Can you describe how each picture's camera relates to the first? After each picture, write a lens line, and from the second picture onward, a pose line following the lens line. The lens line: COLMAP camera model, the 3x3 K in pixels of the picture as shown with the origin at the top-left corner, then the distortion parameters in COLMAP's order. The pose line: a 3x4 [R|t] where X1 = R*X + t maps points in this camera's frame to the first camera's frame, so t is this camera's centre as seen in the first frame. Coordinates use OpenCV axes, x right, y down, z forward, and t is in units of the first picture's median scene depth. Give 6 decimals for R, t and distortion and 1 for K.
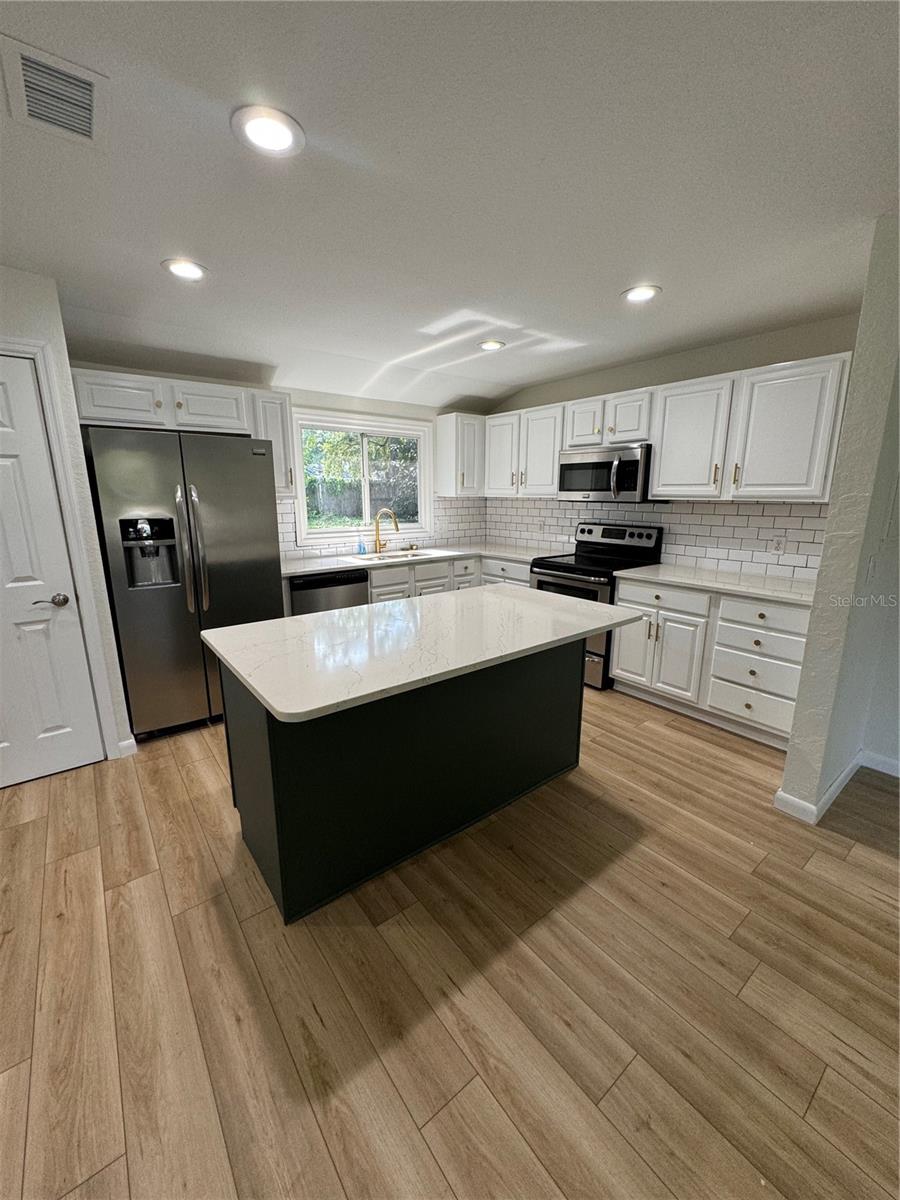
lens RADIAL K [[480.9, 0, 451.1], [0, 480.9, 599.4], [0, 0, 1]] dist [-0.001809, 0.000515]
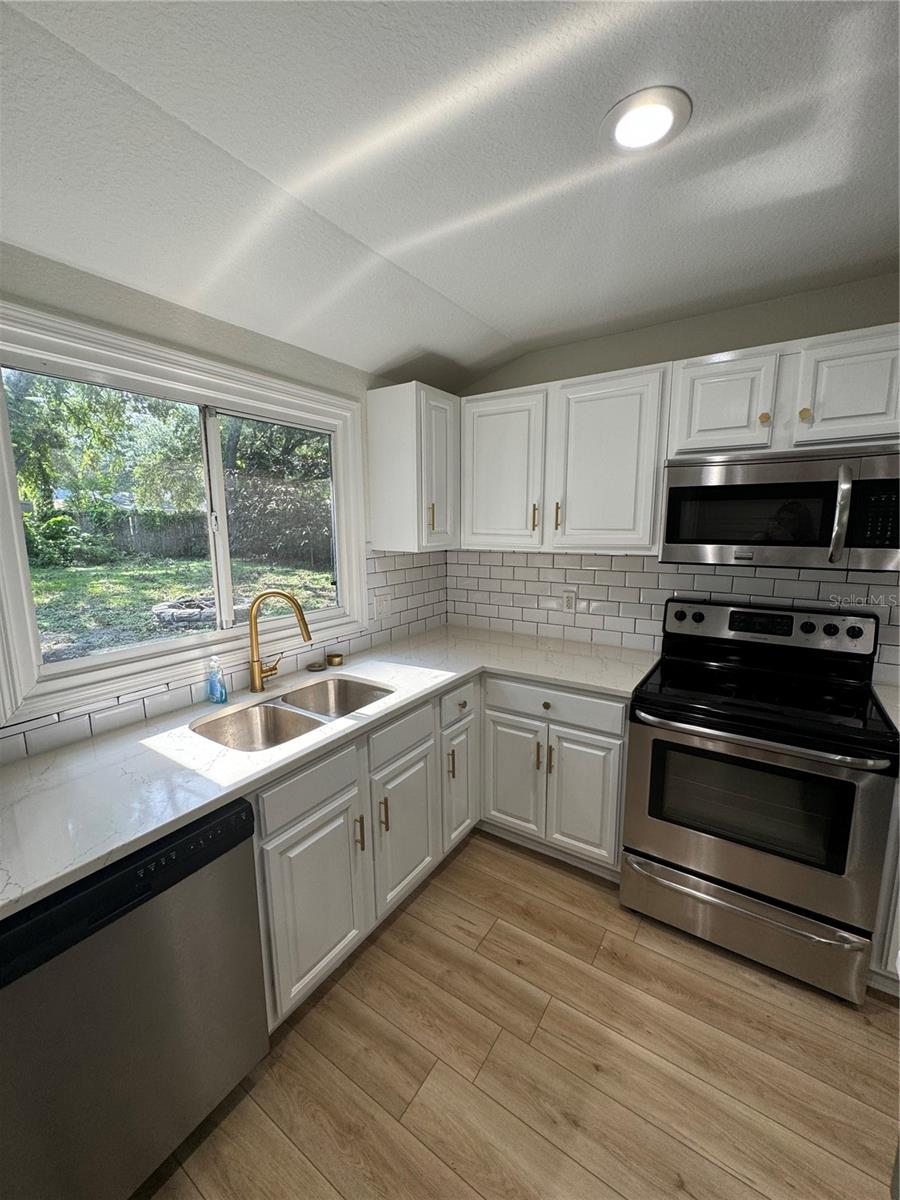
lens RADIAL K [[480.9, 0, 451.1], [0, 480.9, 599.4], [0, 0, 1]] dist [-0.001809, 0.000515]
pose [[0.950305, -0.053020, 0.306771, -0.127708], [0.072136, 0.996074, -0.051306, -0.156264], [-0.302847, 0.070886, 0.950399, 0.597792]]
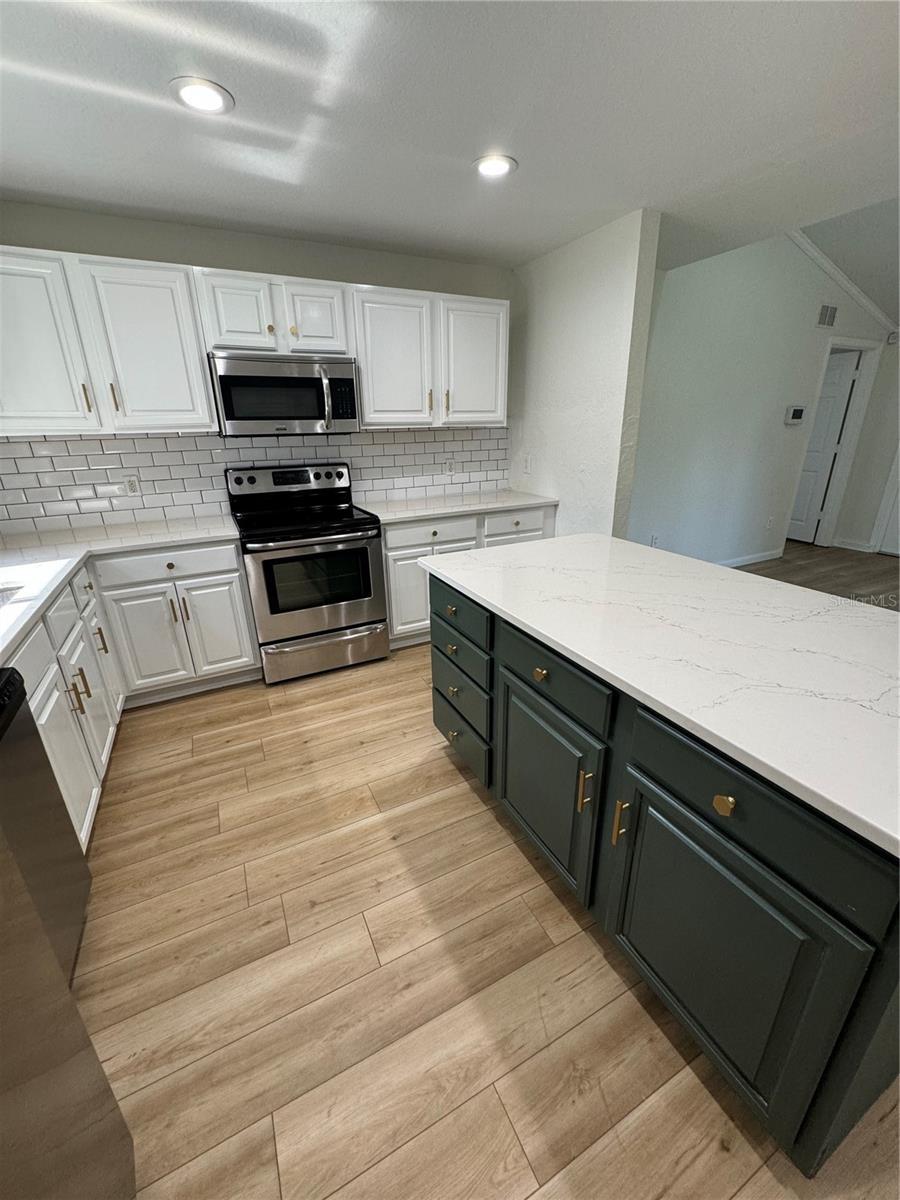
lens RADIAL K [[480.9, 0, 451.1], [0, 480.9, 599.4], [0, 0, 1]] dist [-0.001809, 0.000515]
pose [[0.196445, -0.340618, 0.919450, -0.375203], [0.231524, 0.927319, 0.294067, -0.120567], [-0.952789, 0.155107, 0.261028, 0.573565]]
